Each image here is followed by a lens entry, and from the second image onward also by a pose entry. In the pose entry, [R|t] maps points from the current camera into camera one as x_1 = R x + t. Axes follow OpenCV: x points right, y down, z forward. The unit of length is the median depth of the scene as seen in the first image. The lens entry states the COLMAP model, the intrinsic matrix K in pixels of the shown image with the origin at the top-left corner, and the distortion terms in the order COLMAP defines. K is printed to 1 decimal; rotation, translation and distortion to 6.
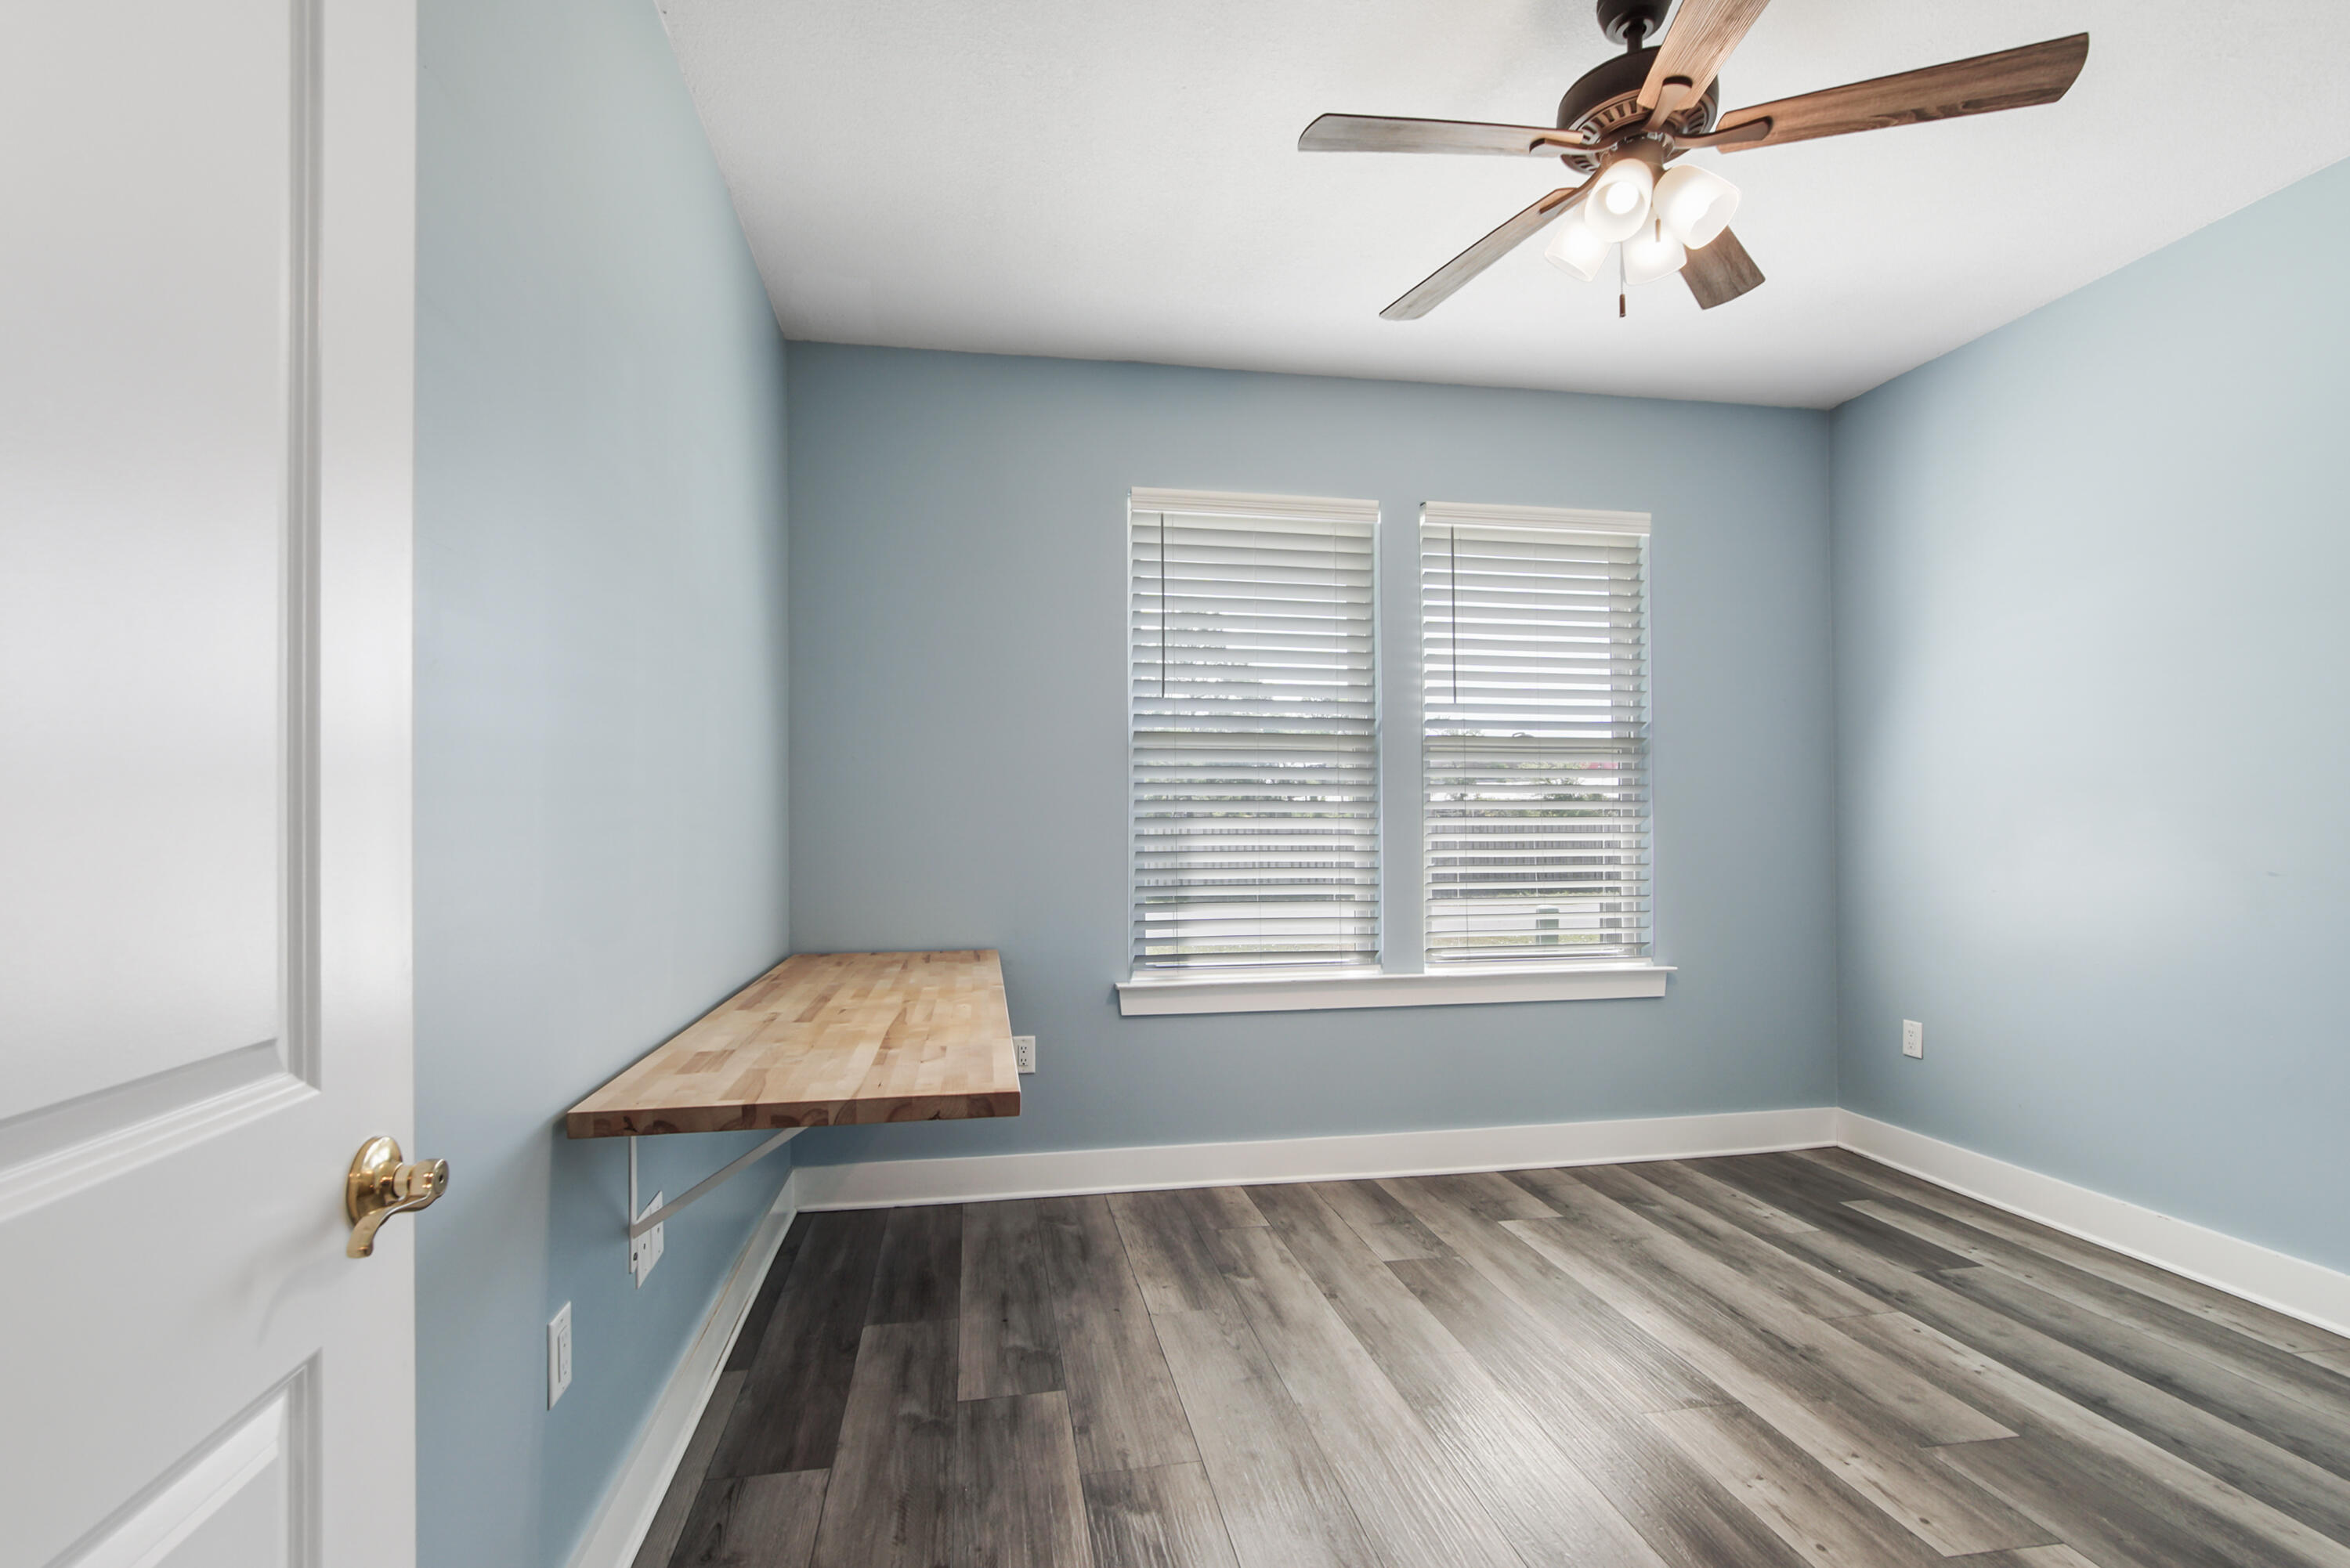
lens RADIAL K [[1104.3, 0, 1187.5], [0, 1104.3, 778.4], [0, 0, 1]] dist [-0.000397, -0.000011]
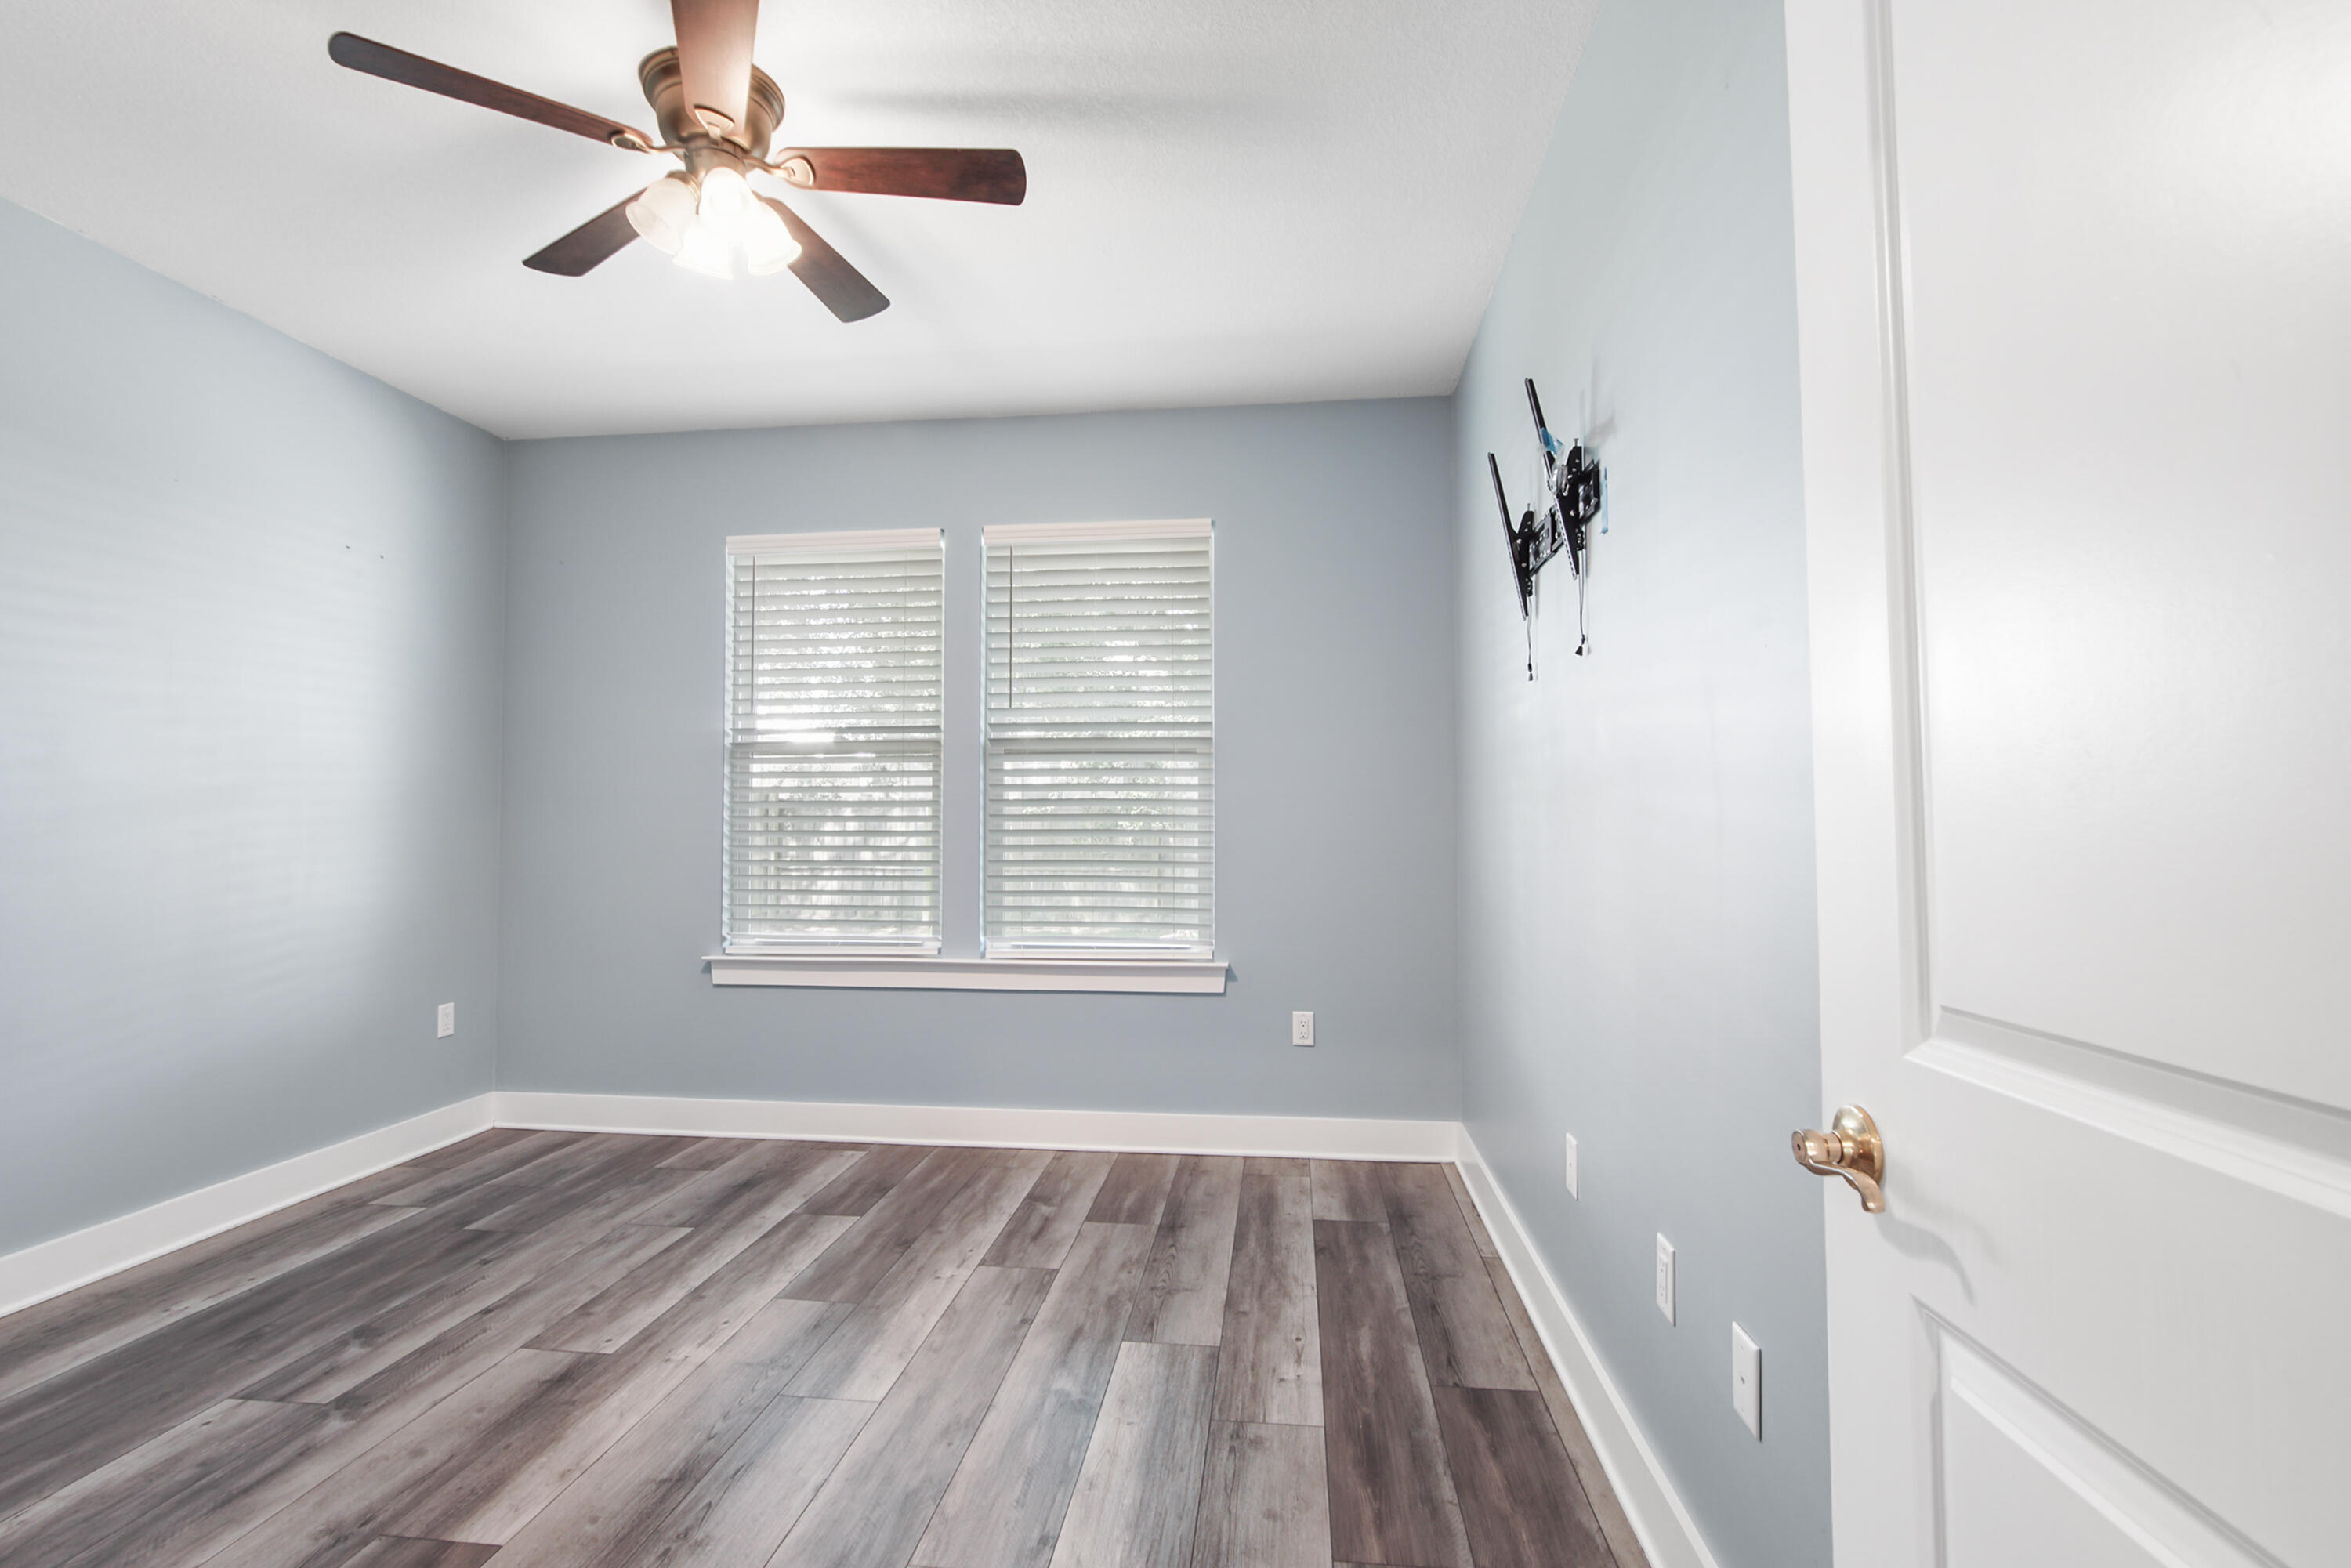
lens RADIAL K [[1077.5, 0, 1175.5], [0, 1077.5, 740.4], [0, 0, 1]] dist [-0.000728, 0.000076]
pose [[0.960952, -0.022240, -0.275821, 0.663036], [0.009074, 0.998762, -0.048916, 0.016247], [0.276567, 0.044503, 0.959964, 0.031168]]
